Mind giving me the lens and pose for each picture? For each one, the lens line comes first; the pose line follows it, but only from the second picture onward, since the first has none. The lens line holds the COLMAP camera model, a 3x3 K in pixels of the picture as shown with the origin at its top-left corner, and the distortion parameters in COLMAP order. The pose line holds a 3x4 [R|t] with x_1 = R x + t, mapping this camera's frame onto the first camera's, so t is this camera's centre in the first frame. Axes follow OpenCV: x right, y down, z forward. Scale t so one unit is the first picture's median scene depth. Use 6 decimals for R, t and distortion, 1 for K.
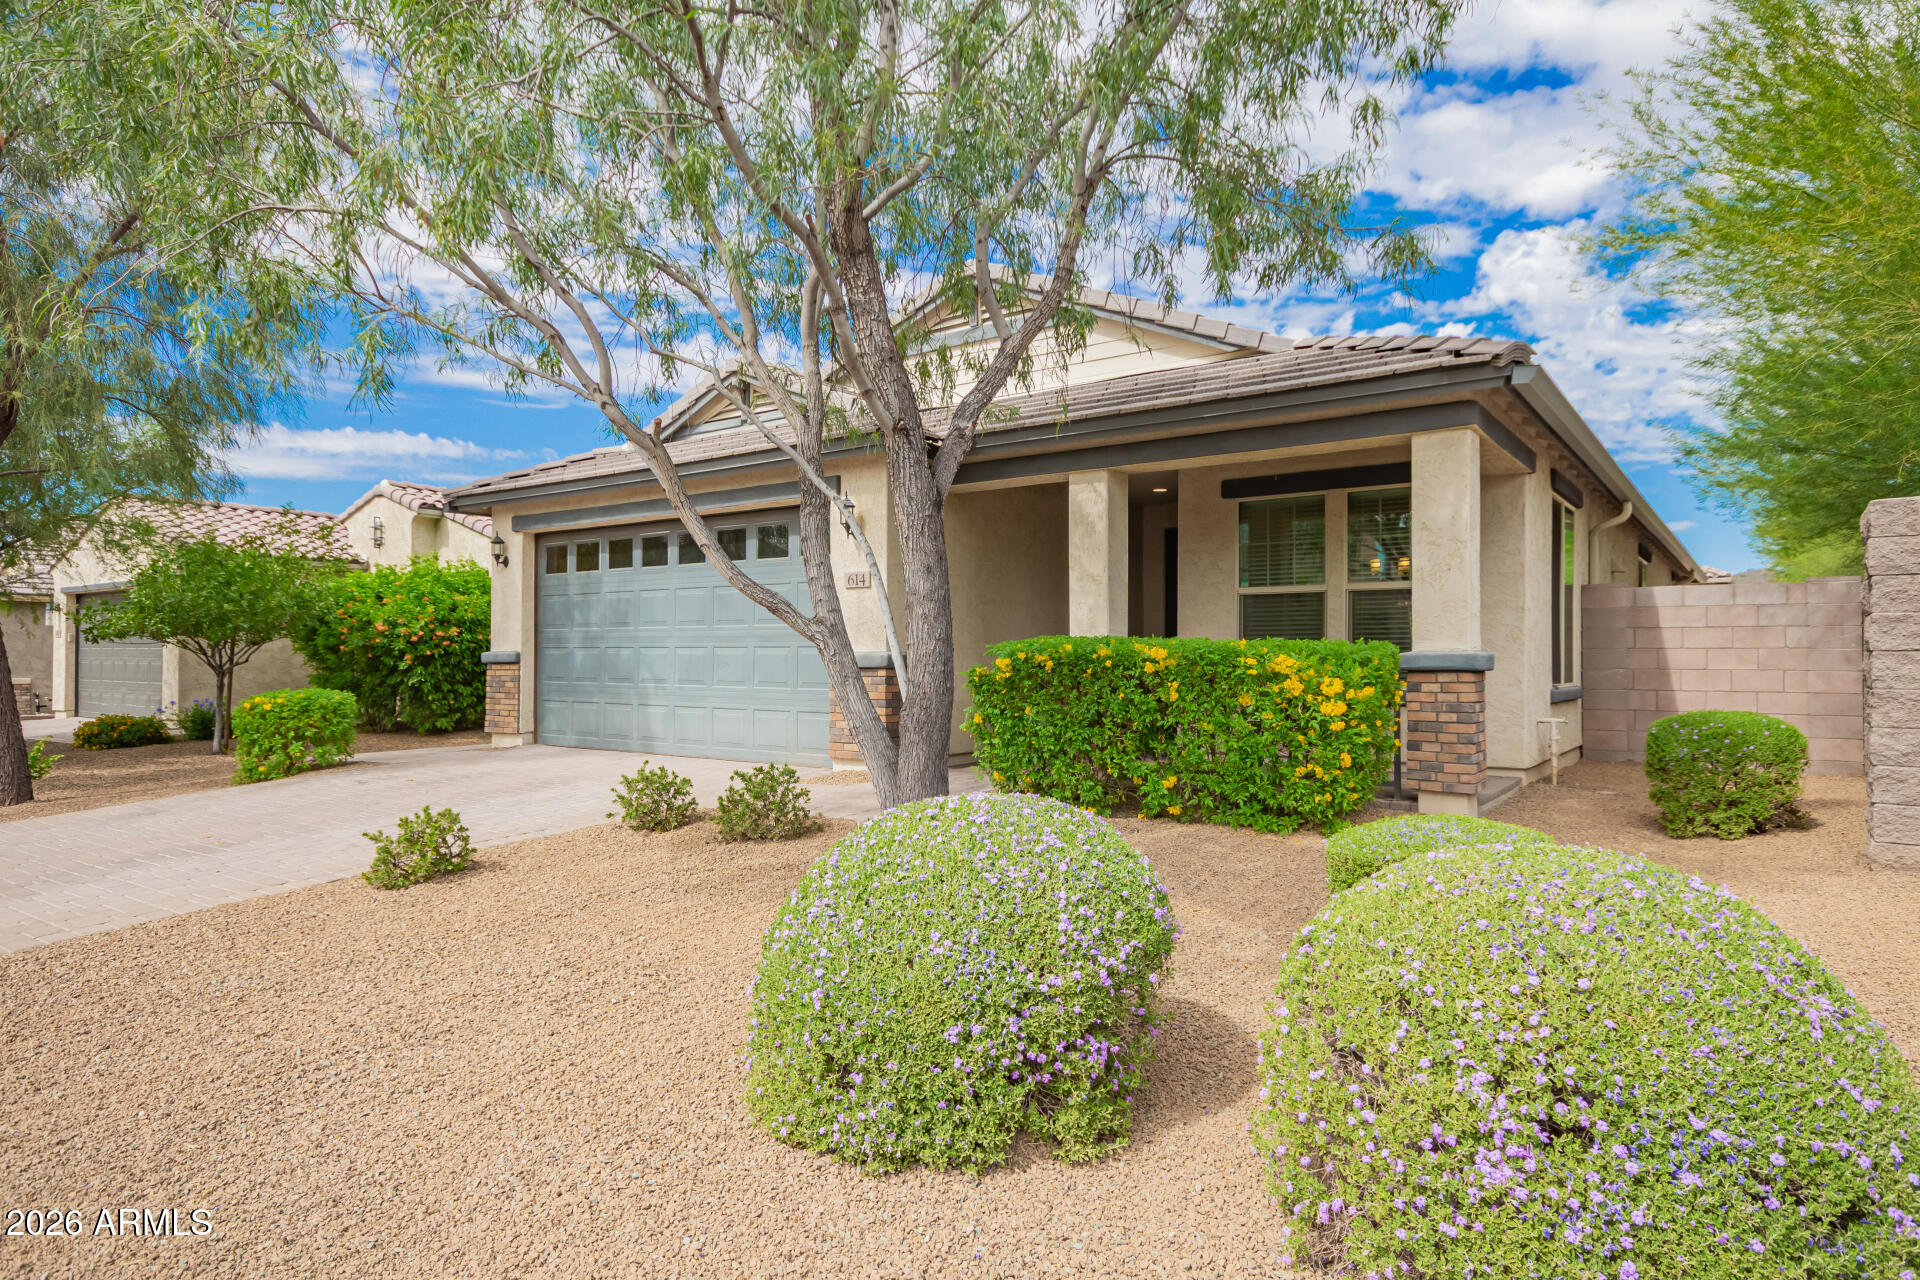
lens RADIAL K [[1090.4, 0, 963.5], [0, 1090.4, 645.9], [0, 0, 1]] dist [0.007283, 0.000486]
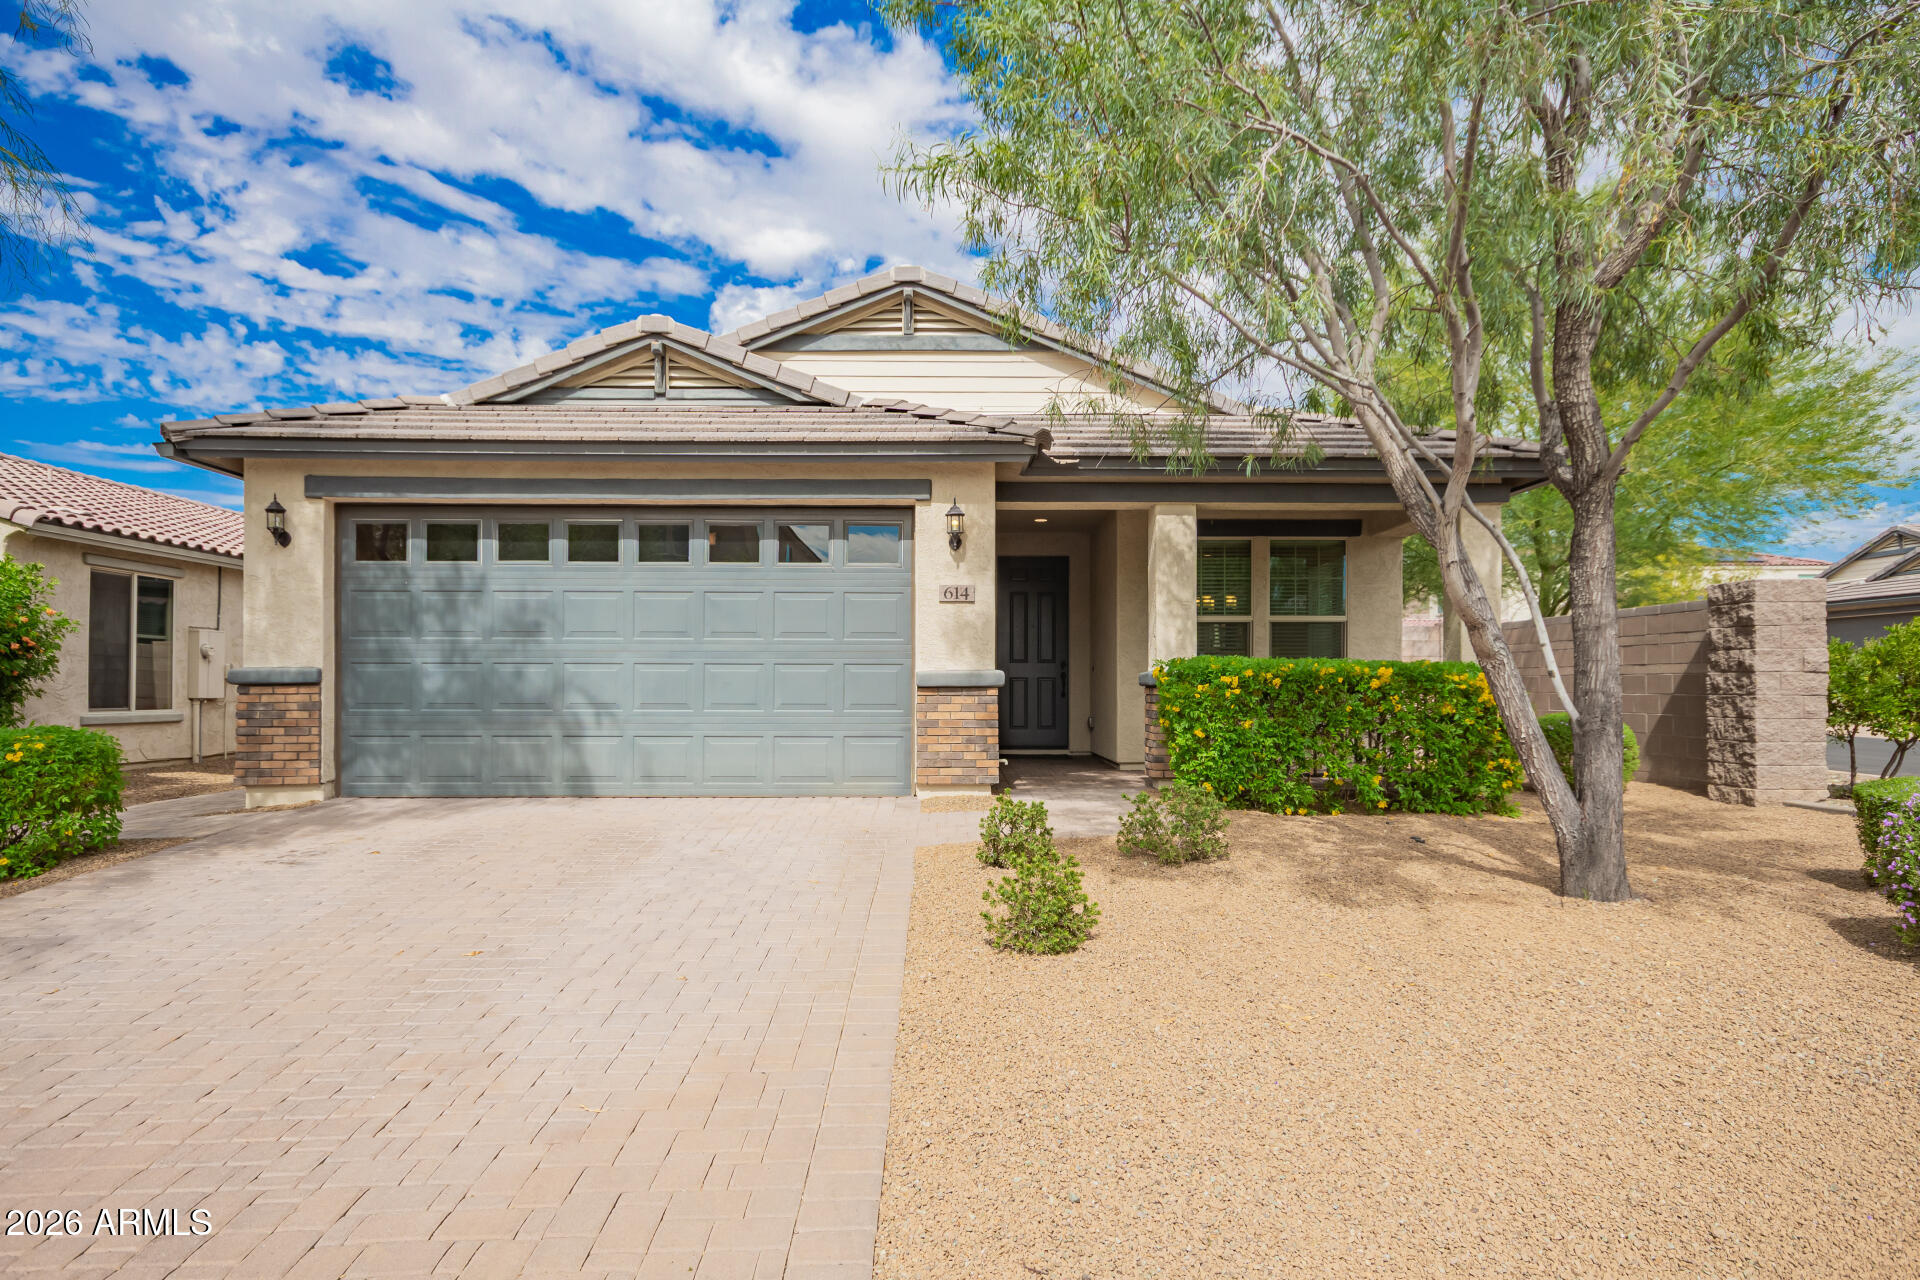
lens RADIAL K [[1090.4, 0, 929.3], [0, 1090.4, 679.2], [0, 0, 1]] dist [0.007283, 0.000486]
pose [[0.803345, -0.000509, 0.595513, -0.556164], [-0.004883, 0.999960, 0.007442, 0.005483], [-0.595494, -0.008886, 0.803311, 0.212327]]
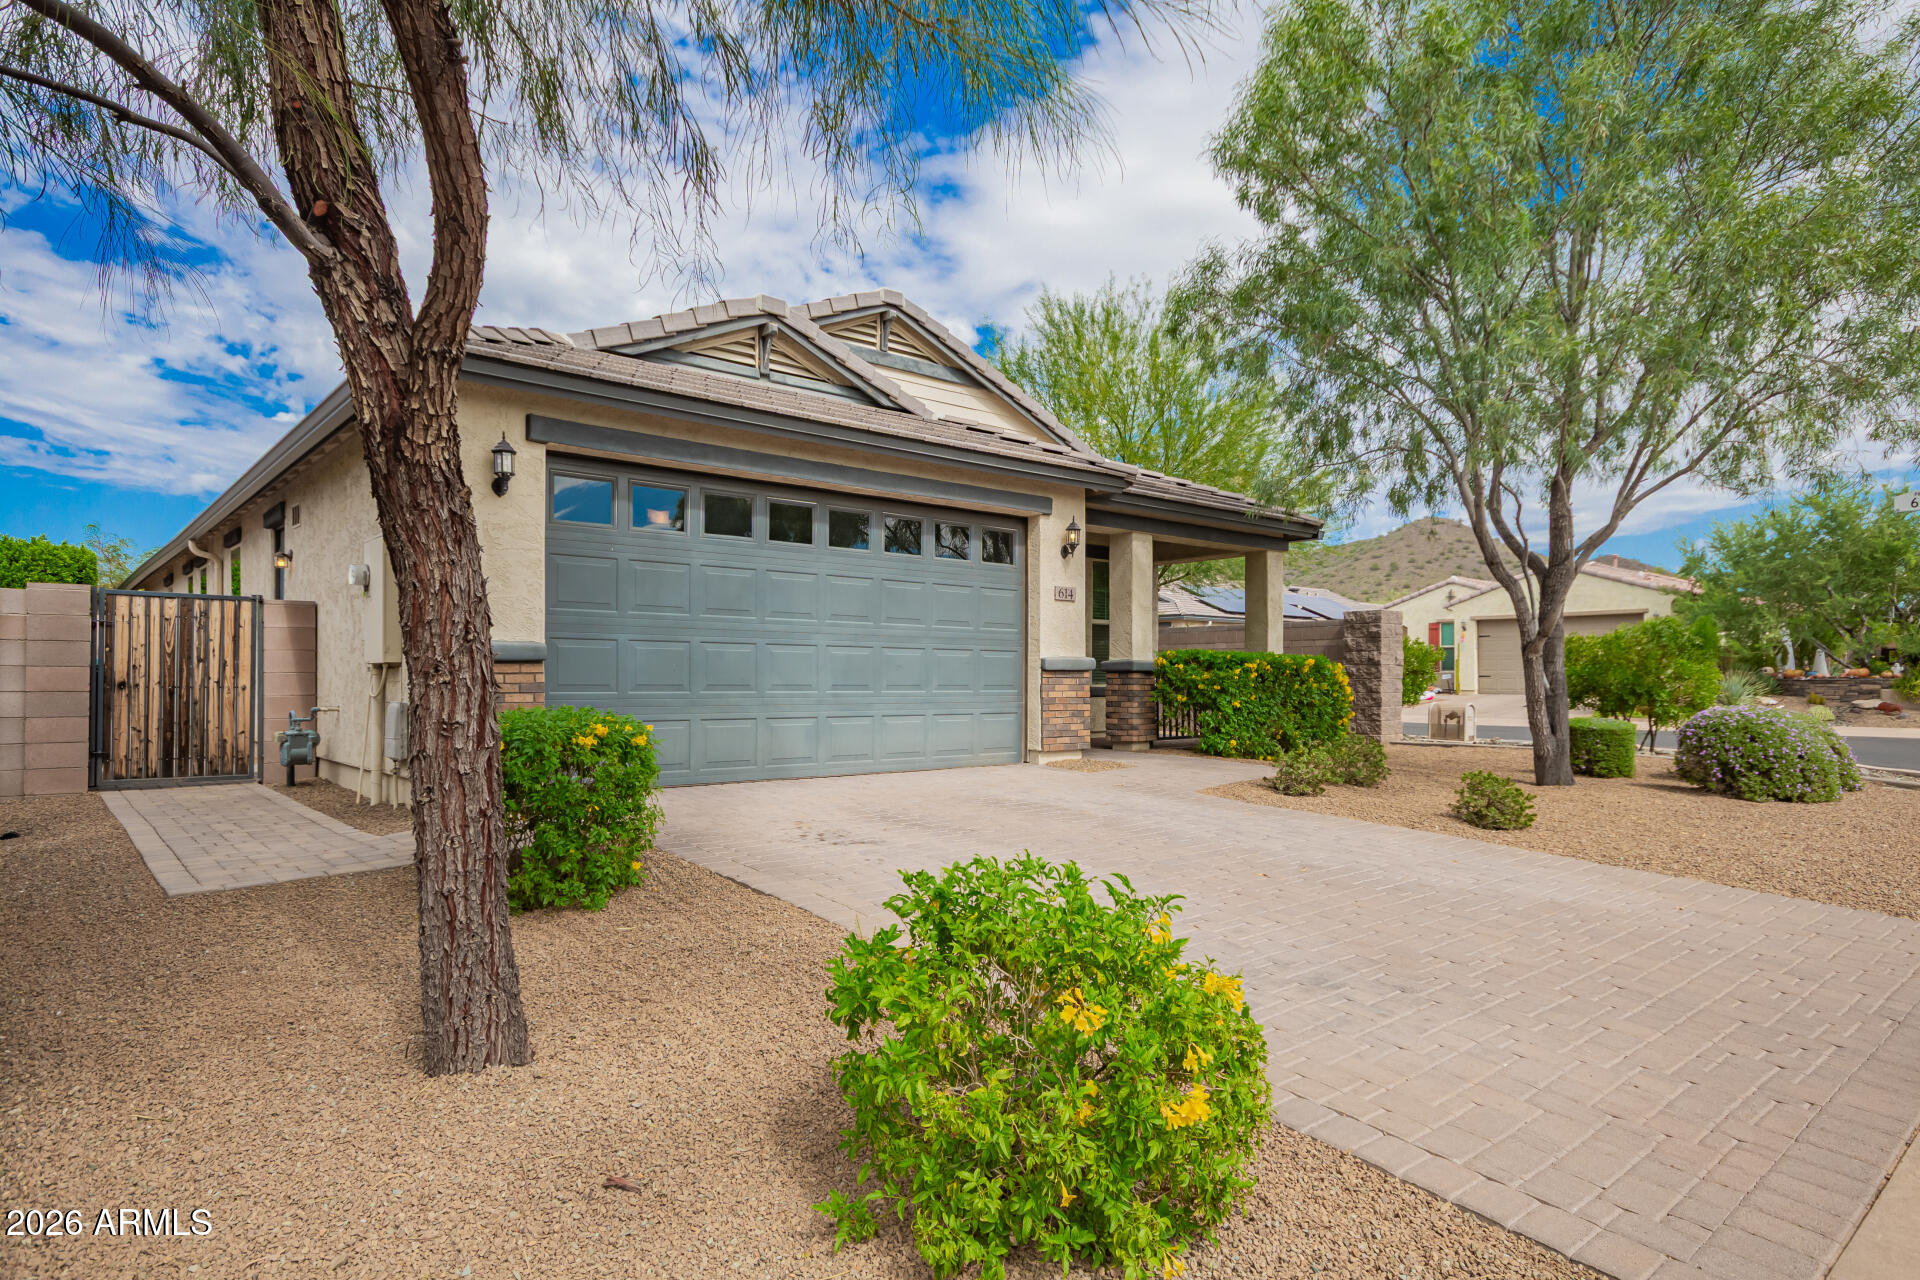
lens RADIAL K [[1090.4, 0, 959.6], [0, 1090.4, 647.5], [0, 0, 1]] dist [0.007283, 0.000486]
pose [[0.230221, 0.024381, 0.972833, -1.016199], [-0.014438, 0.999662, -0.021636, 0.018535], [-0.973031, -0.009065, 0.230495, 0.694344]]
